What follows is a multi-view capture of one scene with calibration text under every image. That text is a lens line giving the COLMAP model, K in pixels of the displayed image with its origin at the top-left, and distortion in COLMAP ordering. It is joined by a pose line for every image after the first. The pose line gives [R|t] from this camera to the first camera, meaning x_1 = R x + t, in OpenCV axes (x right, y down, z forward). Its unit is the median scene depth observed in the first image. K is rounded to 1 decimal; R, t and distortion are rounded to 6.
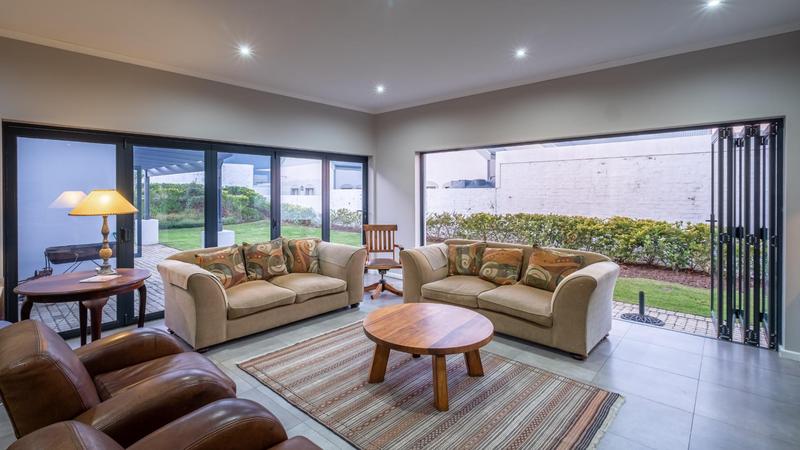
lens RADIAL K [[373.7, 0, 386.4], [0, 373.7, 190.4], [0, 0, 1]] dist [0.003826, -0.000967]
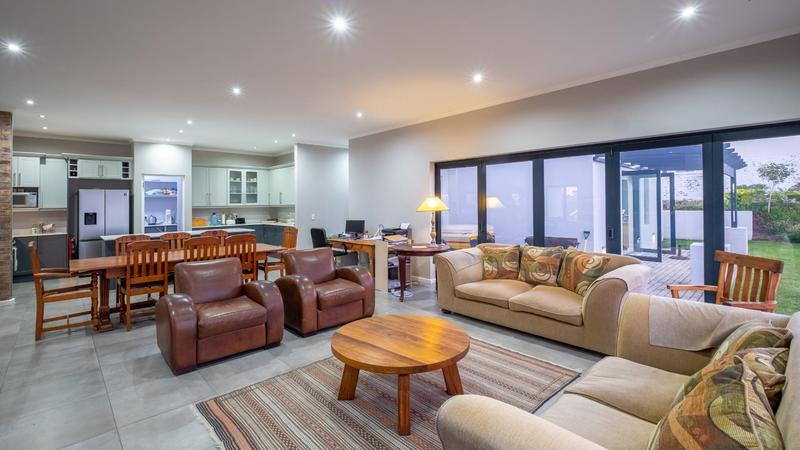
lens RADIAL K [[357.8, 0, 383.7], [0, 357.8, 198.1], [0, 0, 1]] dist [0.001296, -0.001602]
pose [[-0.096660, -0.007691, -0.995288, 0.584263], [0.017425, 0.999804, -0.009418, 0.009276], [0.995165, -0.018254, -0.096507, 0.613391]]
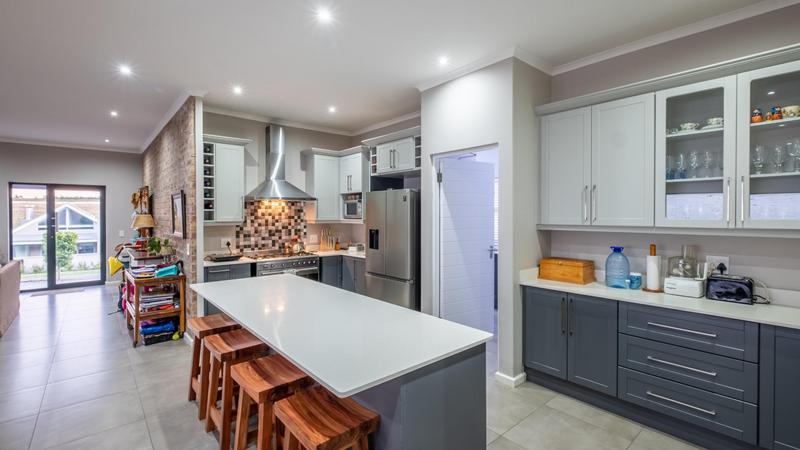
lens RADIAL K [[357.8, 0, 402.1], [0, 357.8, 219.2], [0, 0, 1]] dist [0.001296, -0.001602]
pose [[-0.992853, 0.003659, 0.119292, -0.914231], [0.005024, 0.999925, 0.011150, -0.001408], [-0.119242, 0.011670, -0.992797, 0.172859]]
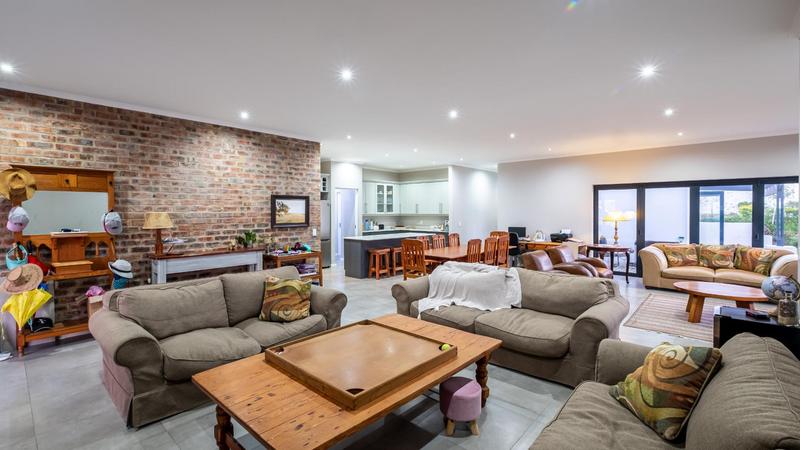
lens RADIAL K [[357.8, 0, 386.6], [0, 357.8, 214.5], [0, 0, 1]] dist [0.001296, -0.001602]
pose [[-0.012512, 0.013834, -0.999826, 1.034978], [0.004066, 0.999897, 0.013784, -0.011481], [0.999913, -0.003892, -0.012567, -0.297408]]
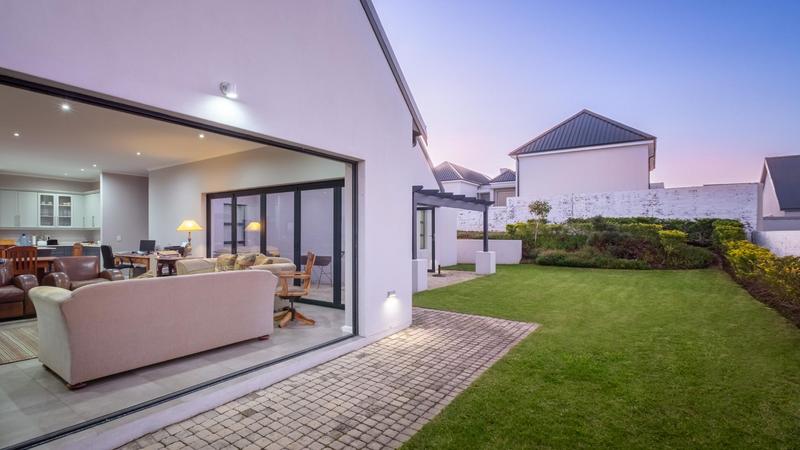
lens RADIAL K [[357.8, 0, 321.8], [0, 357.8, 235.2], [0, 0, 1]] dist [0.001296, -0.001602]
pose [[0.079603, 0.010891, -0.996767, 0.935051], [0.003540, 0.999931, 0.011209, 0.044000], [0.996820, -0.004421, 0.079559, 1.053888]]
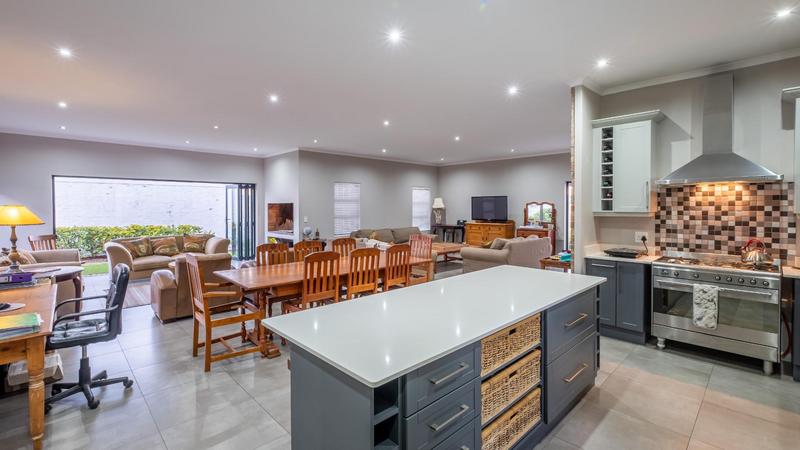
lens RADIAL K [[357.8, 0, 387.1], [0, 357.8, 209.6], [0, 0, 1]] dist [0.001296, -0.001602]
pose [[0.084190, -0.005221, 0.996436, -1.201202], [-0.000805, 0.999986, 0.005308, 0.003143], [-0.996449, -0.001249, 0.084185, -0.219928]]
